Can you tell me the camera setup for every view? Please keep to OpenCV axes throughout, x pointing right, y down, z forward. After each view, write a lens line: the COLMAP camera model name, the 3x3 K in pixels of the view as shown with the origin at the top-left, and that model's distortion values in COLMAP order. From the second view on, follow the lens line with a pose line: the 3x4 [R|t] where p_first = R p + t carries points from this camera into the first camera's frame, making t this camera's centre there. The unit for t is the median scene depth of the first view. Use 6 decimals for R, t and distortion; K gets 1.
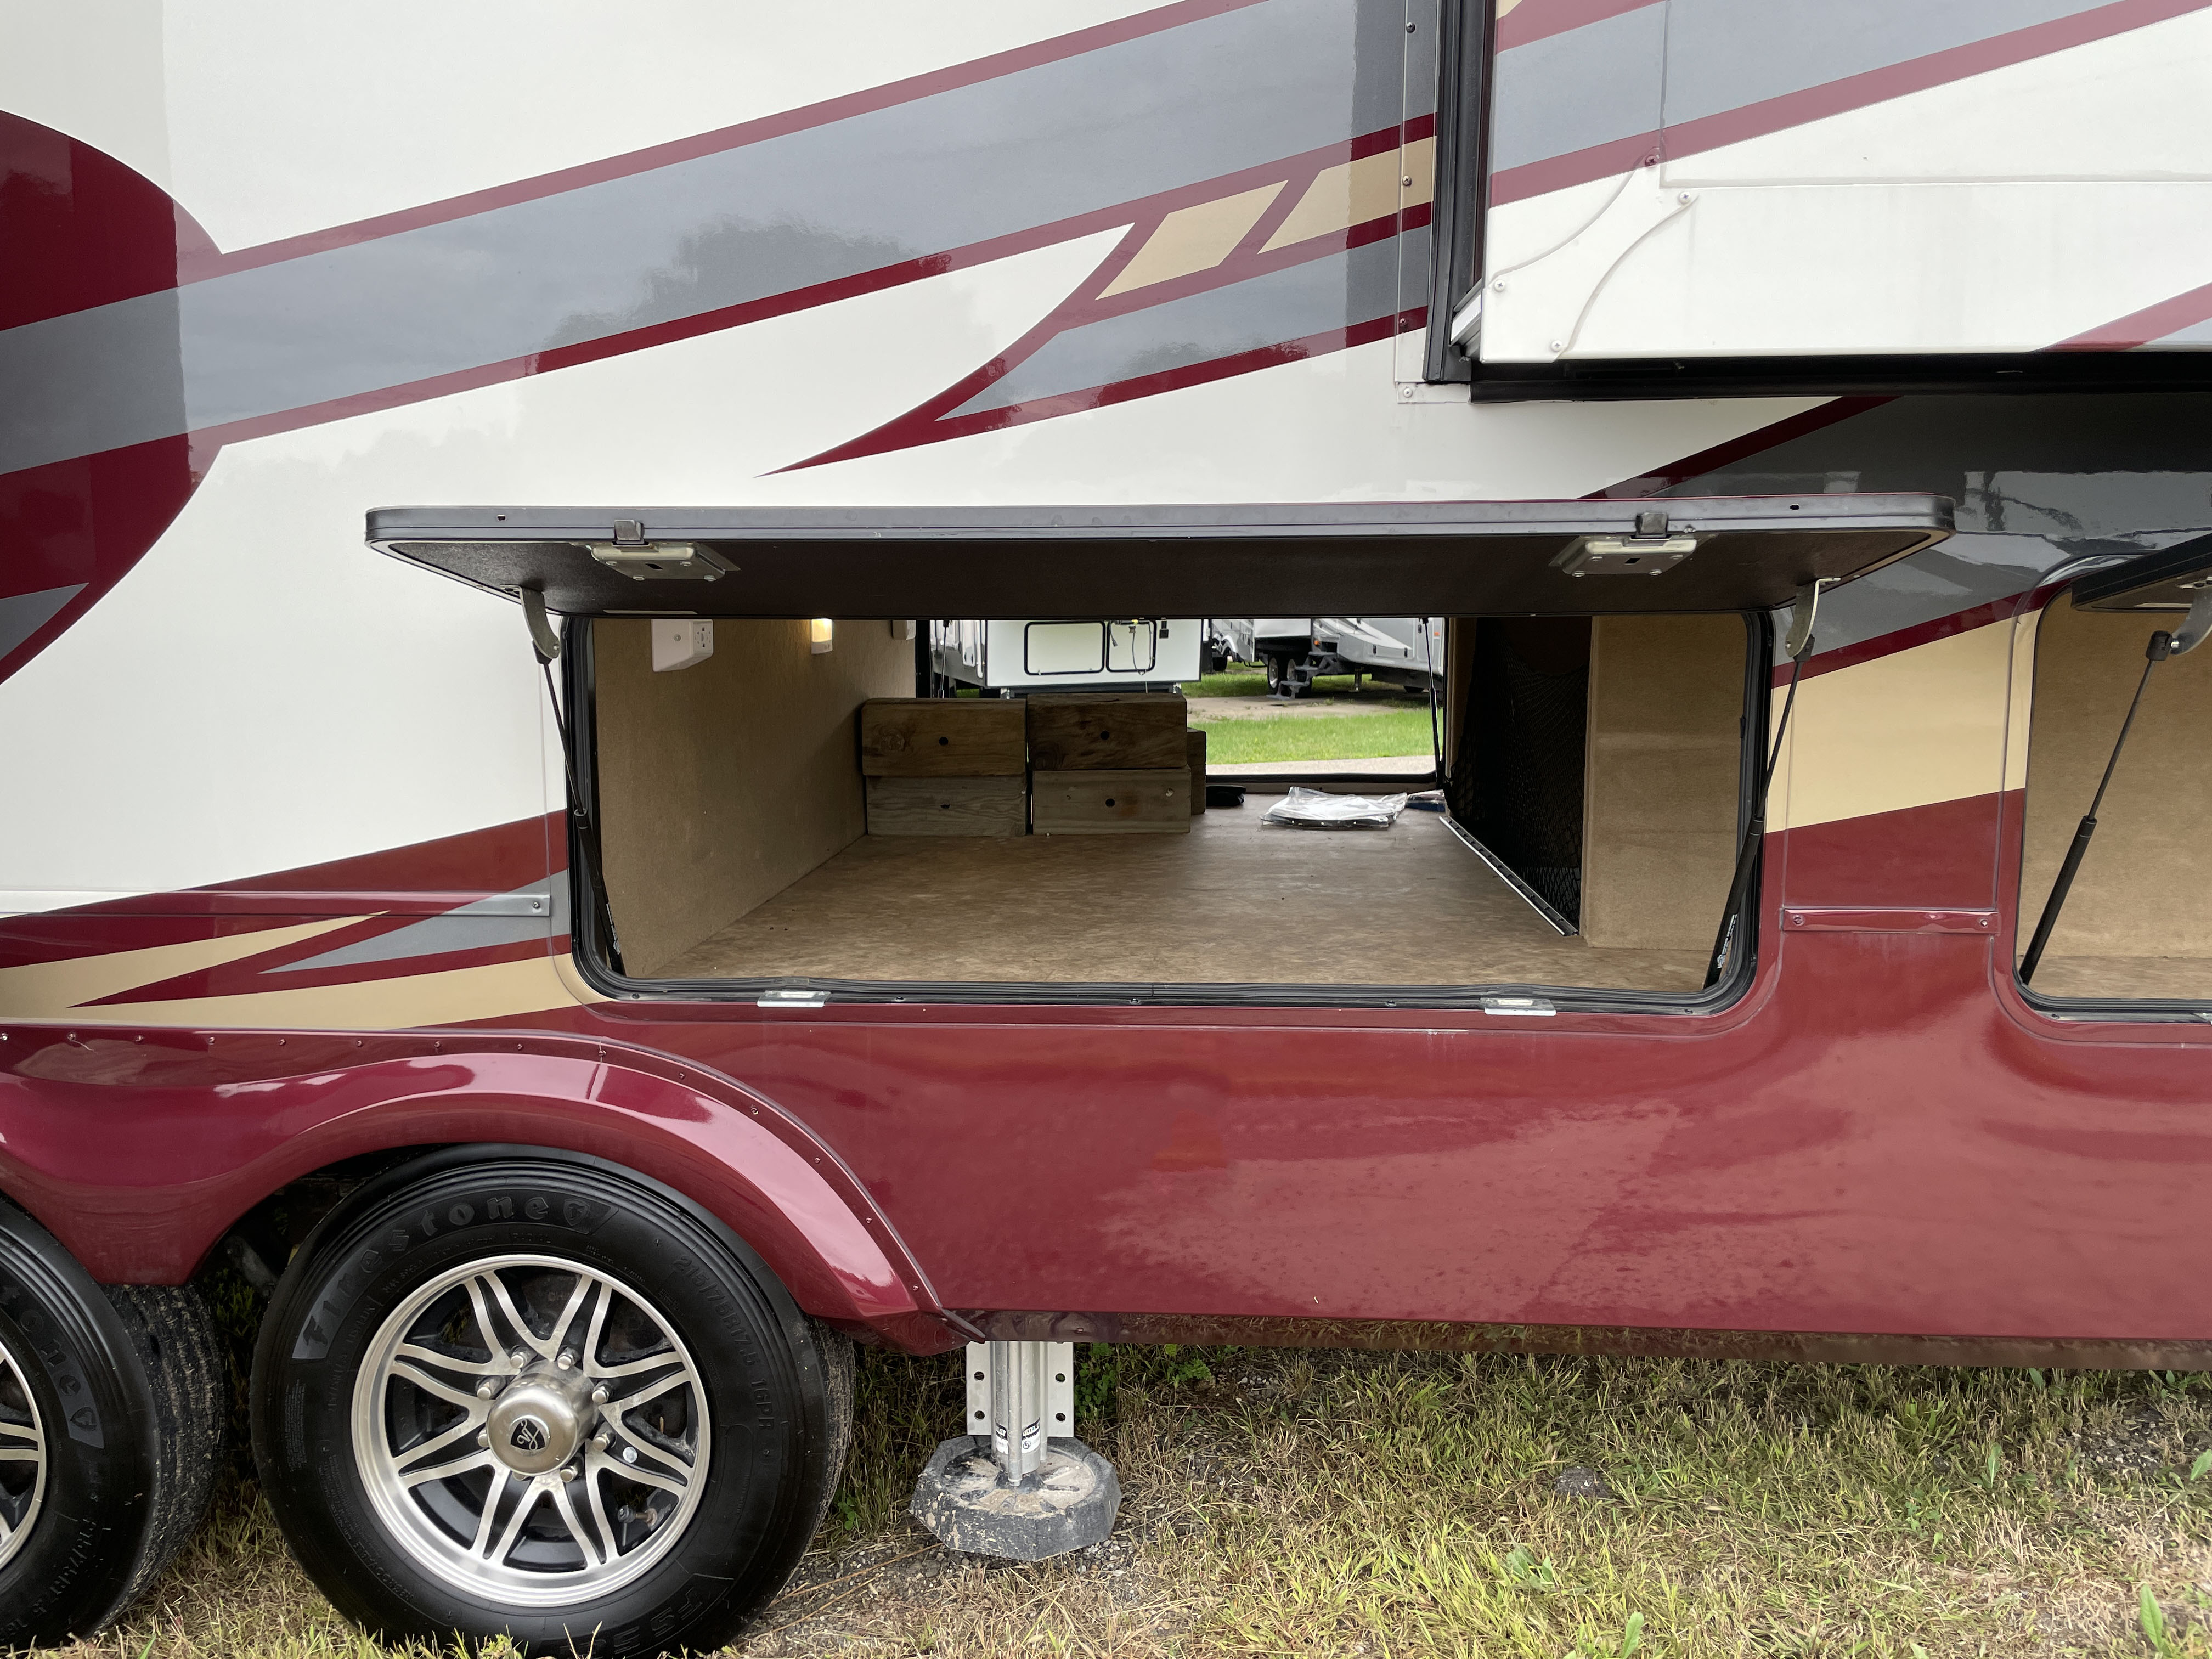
lens RADIAL K [[1675.7, 0, 1104.2], [0, 1675.7, 809.7], [0, 0, 1]] dist [0.087235, -0.128168]
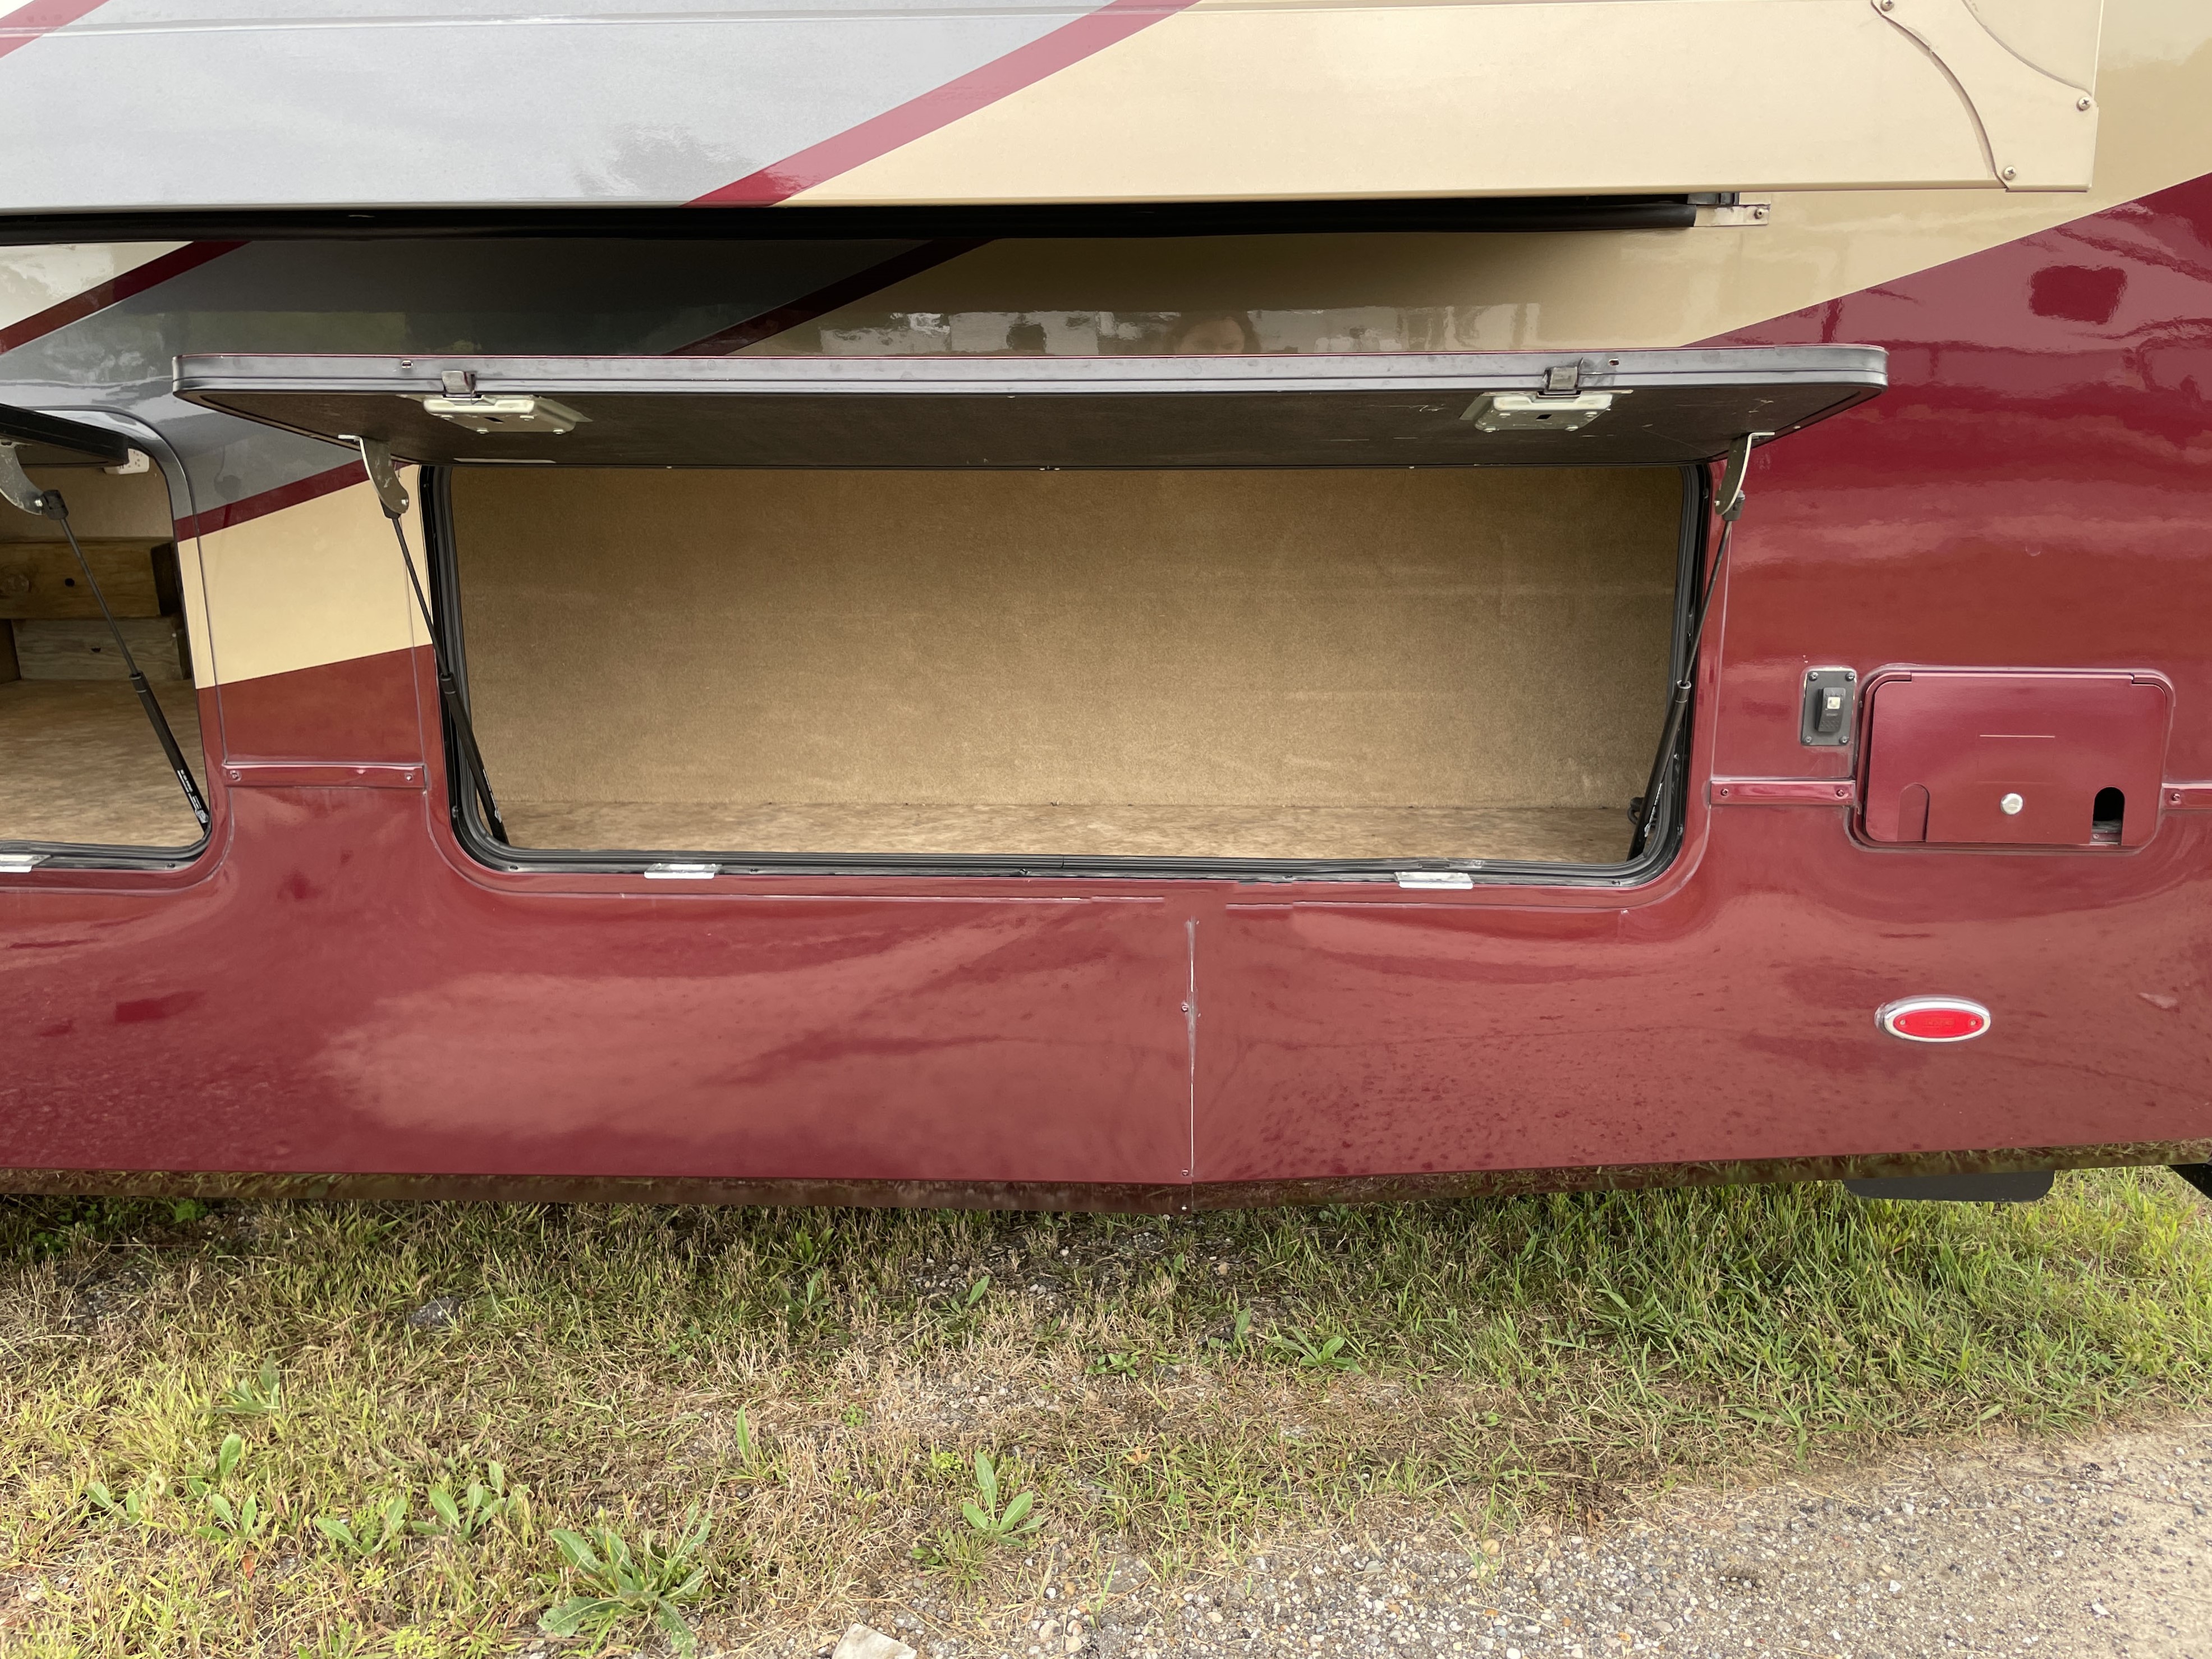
lens RADIAL K [[1642.8, 0, 1106.0], [0, 1642.8, 829.5], [0, 0, 1]] dist [-0.004700, -0.001171]
pose [[0.997443, 0.019806, -0.068667, 0.180521], [-0.012874, 0.994908, 0.099963, 0.000233], [0.070297, -0.098823, 0.992619, 0.005499]]
